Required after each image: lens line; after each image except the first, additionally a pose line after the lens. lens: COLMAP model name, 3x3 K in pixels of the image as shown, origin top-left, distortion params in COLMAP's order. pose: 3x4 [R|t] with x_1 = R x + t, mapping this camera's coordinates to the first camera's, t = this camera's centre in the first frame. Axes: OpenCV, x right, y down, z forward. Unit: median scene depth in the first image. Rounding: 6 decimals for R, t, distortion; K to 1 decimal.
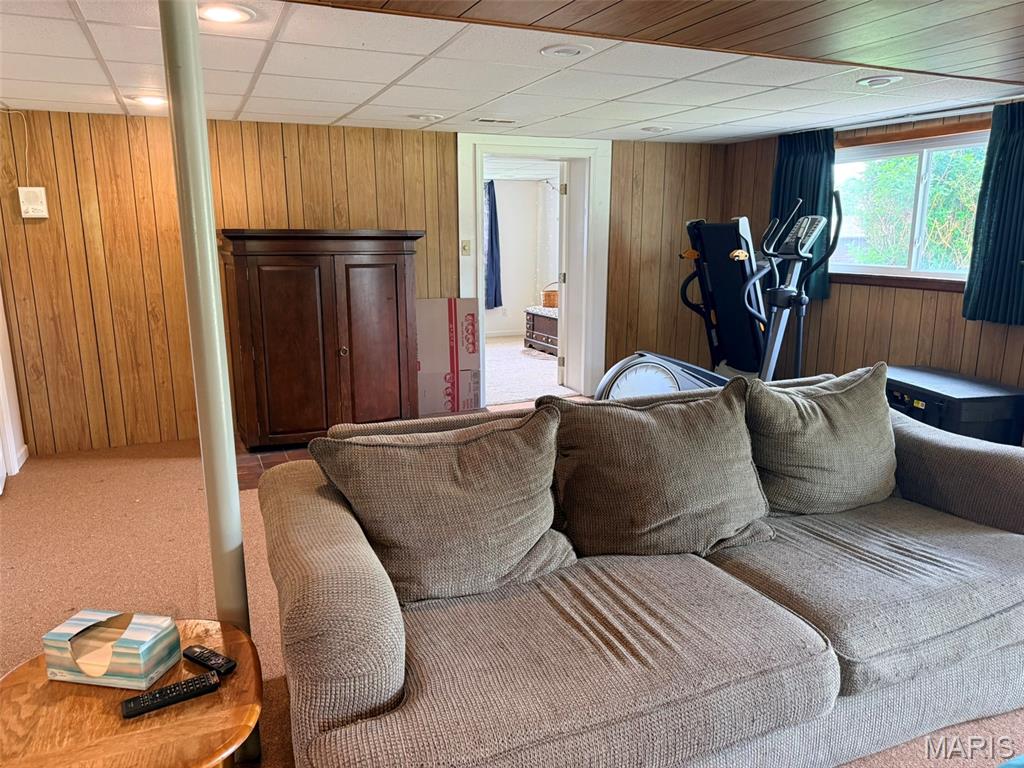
lens RADIAL K [[720.9, 0, 514.4], [0, 720.9, 383.3], [0, 0, 1]] dist [0.005913, -0.030383]
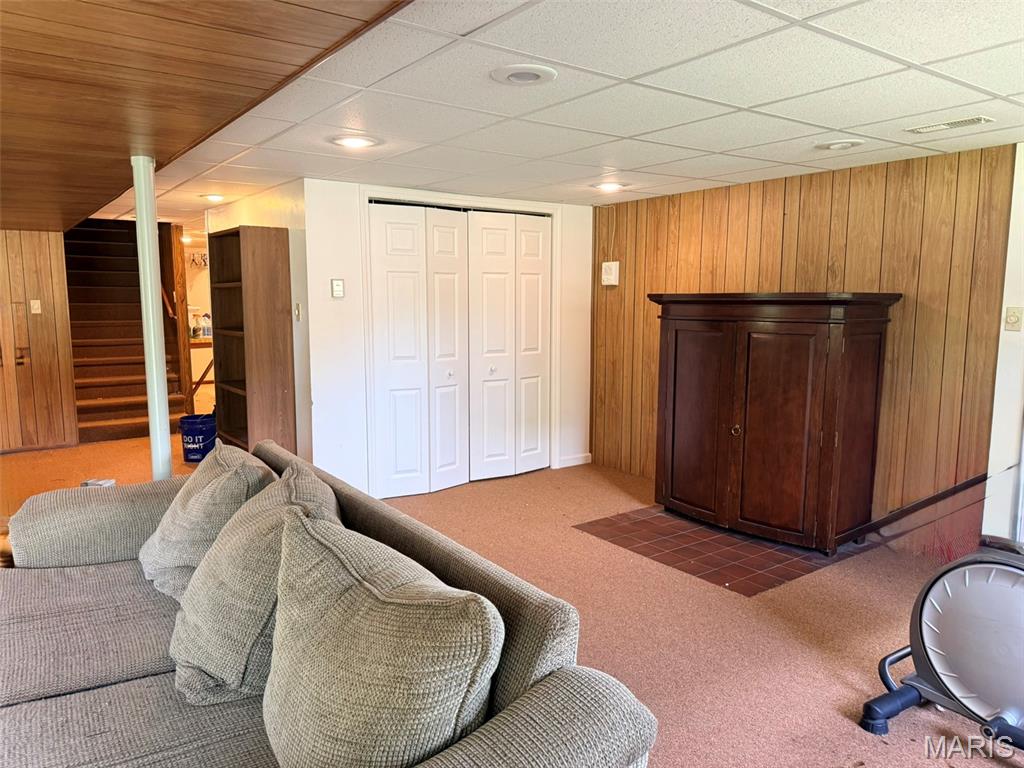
lens RADIAL K [[720.9, 0, 515.6], [0, 720.9, 393.5], [0, 0, 1]] dist [0.005913, -0.030383]
pose [[0.205052, 0.130230, -0.970048, 0.519502], [-0.193808, 0.976886, 0.090180, -0.107002], [0.959371, 0.169512, 0.225552, 0.499120]]
